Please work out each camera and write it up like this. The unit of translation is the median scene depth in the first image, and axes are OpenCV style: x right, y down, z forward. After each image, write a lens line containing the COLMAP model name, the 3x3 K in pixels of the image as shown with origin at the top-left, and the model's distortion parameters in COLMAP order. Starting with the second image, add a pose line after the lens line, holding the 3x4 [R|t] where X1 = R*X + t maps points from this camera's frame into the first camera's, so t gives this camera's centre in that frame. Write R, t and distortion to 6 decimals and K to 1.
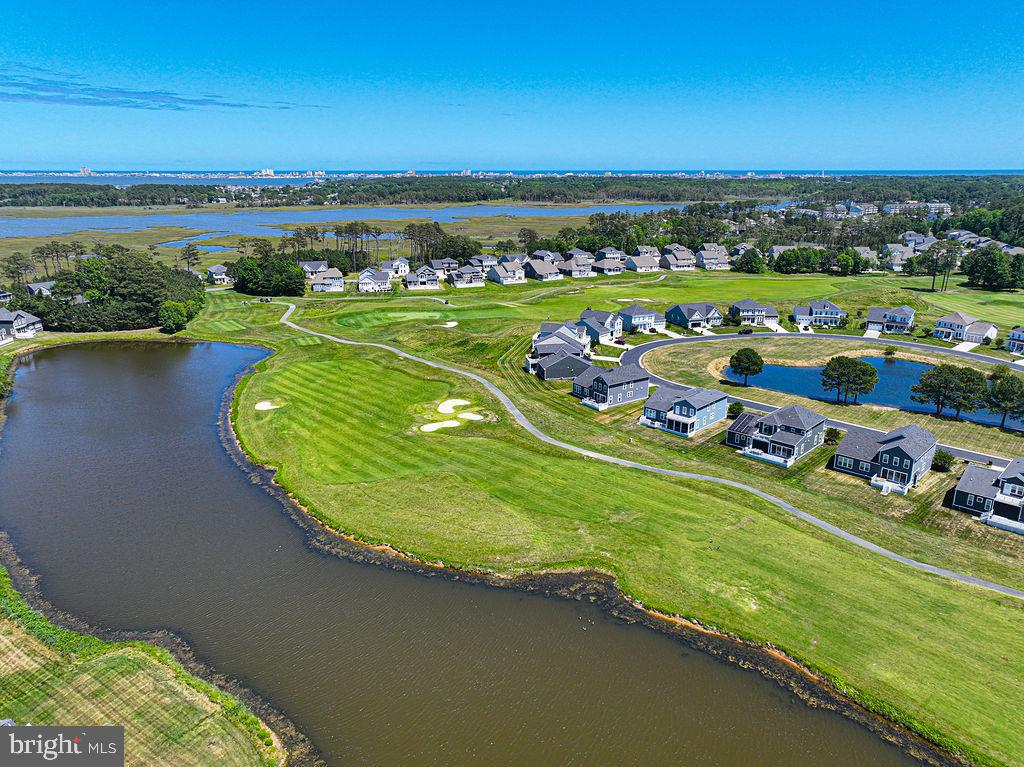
lens RADIAL K [[718.7, 0, 512.0], [0, 718.7, 383.5], [0, 0, 1]] dist [0.001443, 0.008102]
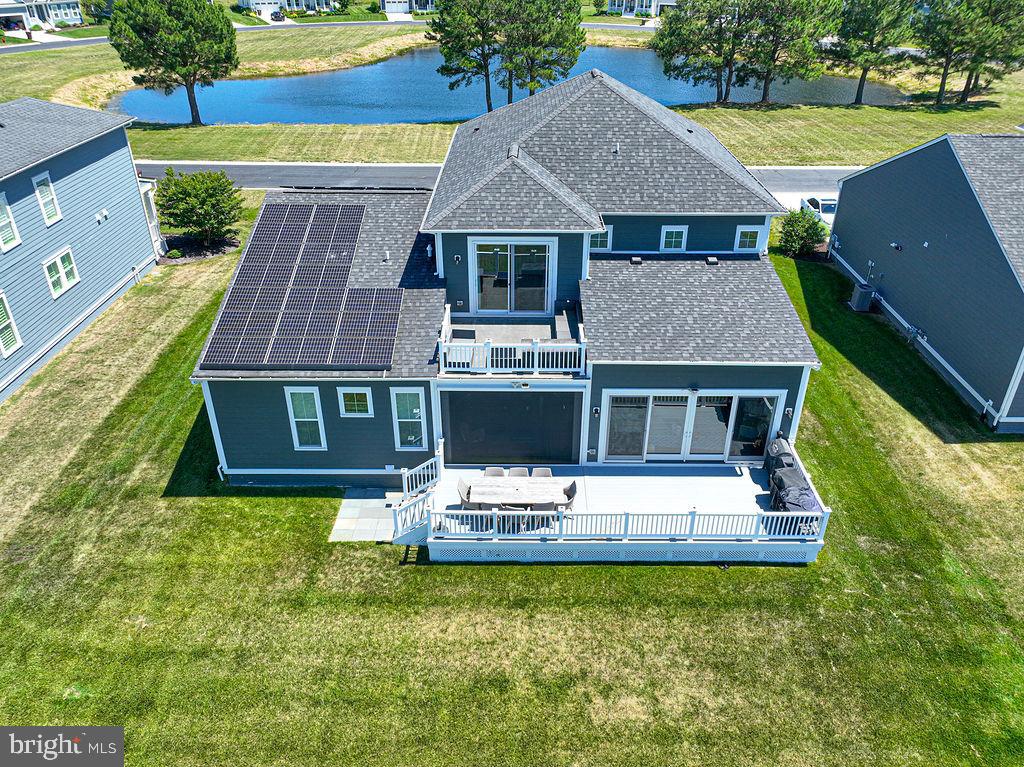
lens RADIAL K [[742.3, 0, 523.9], [0, 742.3, 333.8], [0, 0, 1]] dist [-0.000860, 0.023750]
pose [[0.718579, -0.321984, 0.616417, 0.224737], [0.192696, 0.943843, 0.268382, 0.031098], [-0.668216, -0.074073, 0.740271, 0.743180]]
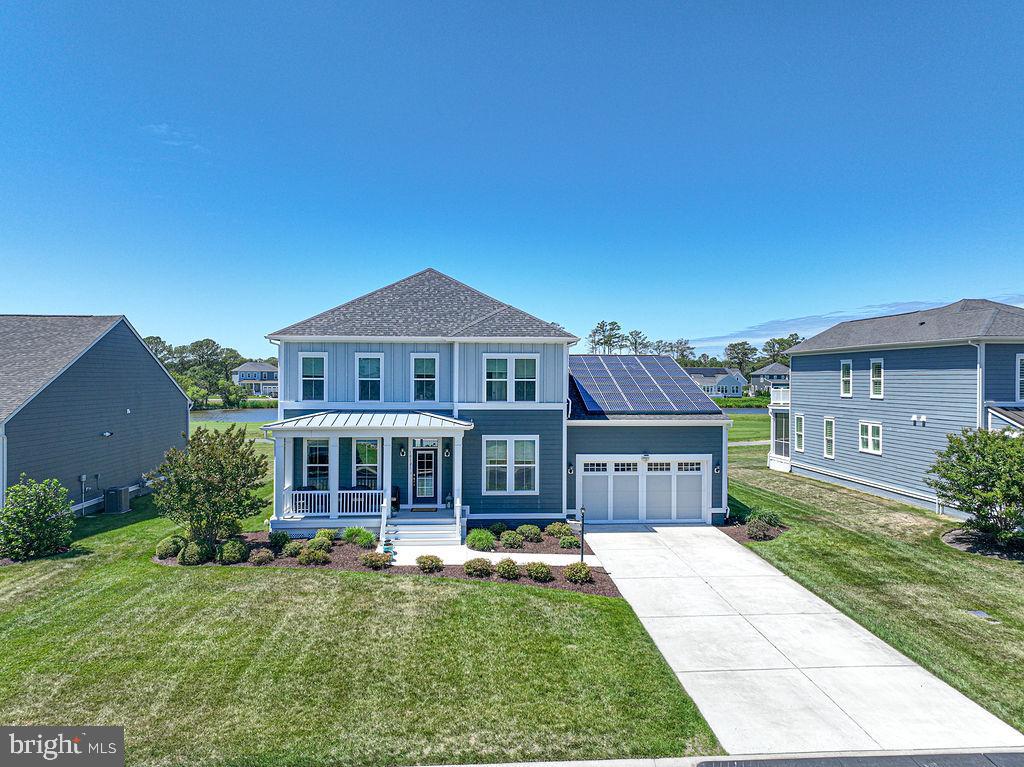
lens RADIAL K [[721.6, 0, 512.0], [0, 721.6, 383.5], [0, 0, 1]] dist [0.003202, 0.008159]
pose [[-0.667755, 0.006173, -0.744356, 0.431628], [-0.215533, 0.955528, 0.201277, 0.013519], [0.712495, 0.294837, -0.636727, 0.951461]]
